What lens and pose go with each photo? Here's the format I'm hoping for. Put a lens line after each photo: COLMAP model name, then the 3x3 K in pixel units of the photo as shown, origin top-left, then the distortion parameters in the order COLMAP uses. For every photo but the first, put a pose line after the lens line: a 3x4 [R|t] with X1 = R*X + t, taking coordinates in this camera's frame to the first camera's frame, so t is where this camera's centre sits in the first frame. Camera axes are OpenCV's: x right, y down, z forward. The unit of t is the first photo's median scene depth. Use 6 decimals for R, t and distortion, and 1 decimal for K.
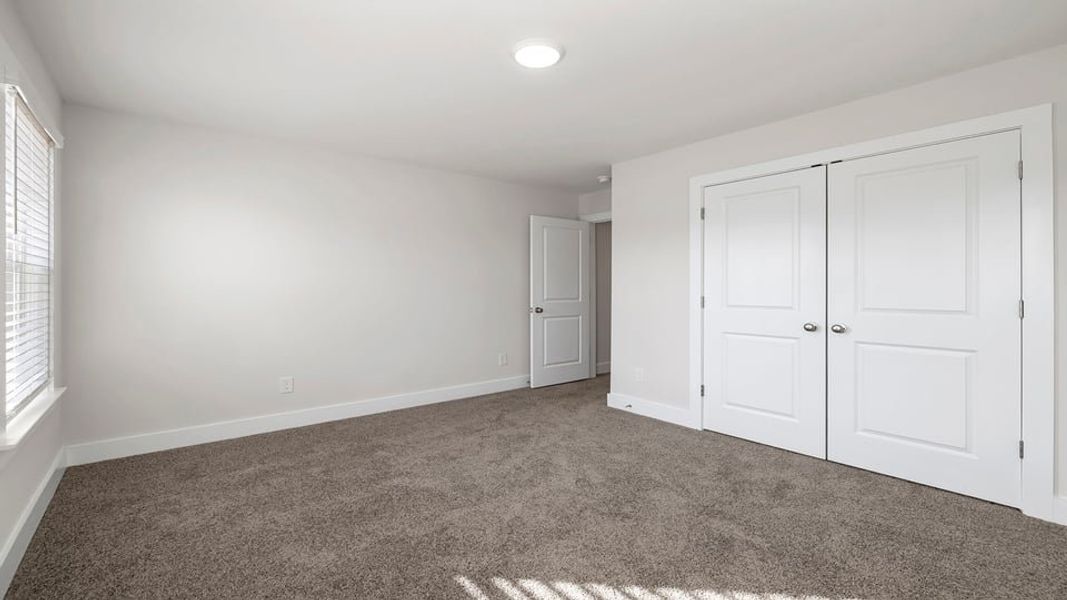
lens RADIAL K [[456.9, 0, 527.5], [0, 456.9, 287.4], [0, 0, 1]] dist [-0.000581, -0.000031]
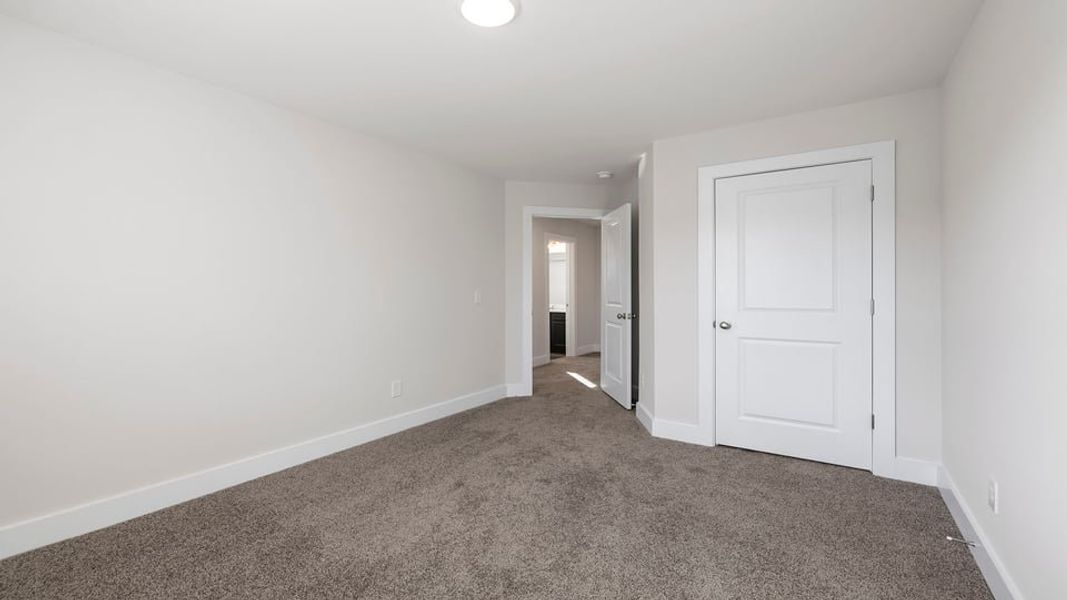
lens RADIAL K [[441.3, 0, 538.3], [0, 441.3, 288.8], [0, 0, 1]] dist [0.000700, 0.000053]
pose [[0.943674, 0.002318, 0.330867, -0.153404], [-0.002904, 0.999995, 0.001277, 0.000090], [-0.330863, -0.002166, 0.943676, 0.182863]]
